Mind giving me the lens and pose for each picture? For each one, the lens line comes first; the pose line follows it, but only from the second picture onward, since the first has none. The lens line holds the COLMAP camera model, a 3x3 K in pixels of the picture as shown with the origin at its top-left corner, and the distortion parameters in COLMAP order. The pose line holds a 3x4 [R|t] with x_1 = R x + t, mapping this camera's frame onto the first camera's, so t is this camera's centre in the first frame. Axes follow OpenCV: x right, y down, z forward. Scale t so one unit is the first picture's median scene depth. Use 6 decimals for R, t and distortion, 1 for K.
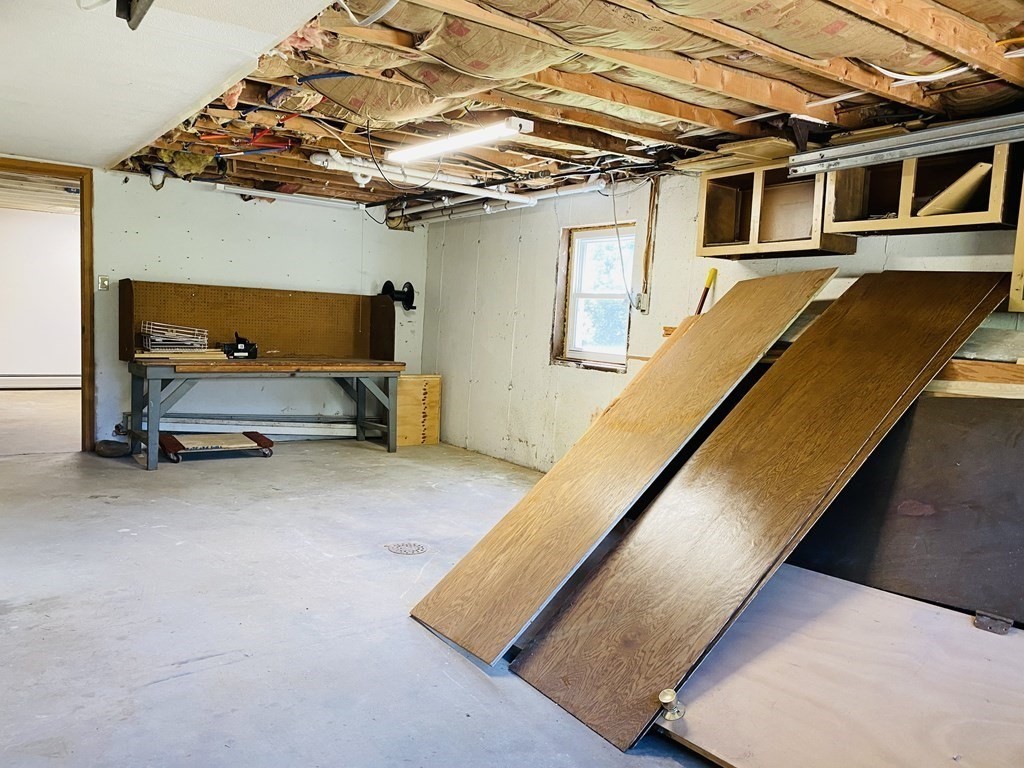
lens RADIAL K [[784.2, 0, 510.8], [0, 784.2, 384.9], [0, 0, 1]] dist [0.058396, -0.067752]
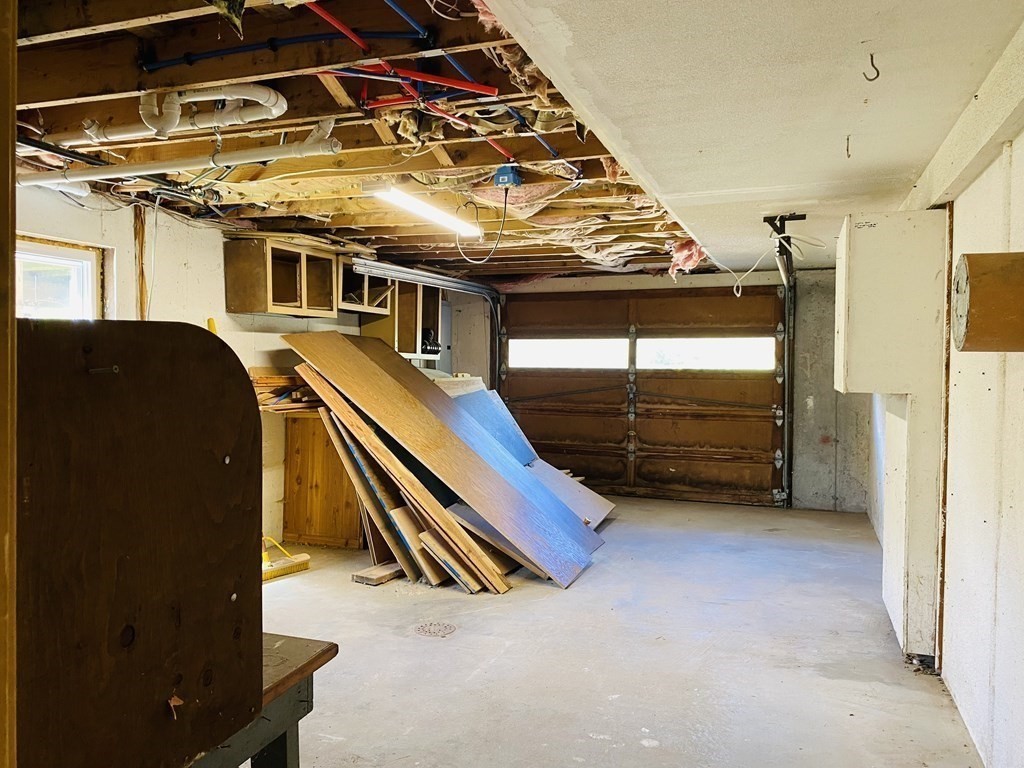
lens RADIAL K [[784.2, 0, 511.5], [0, 784.2, 382.4], [0, 0, 1]] dist [0.058396, -0.067752]
pose [[-0.573655, -0.070778, 0.816034, -0.975289], [0.037660, 0.992927, 0.112594, -0.196016], [-0.818231, 0.095322, -0.566932, 1.498717]]
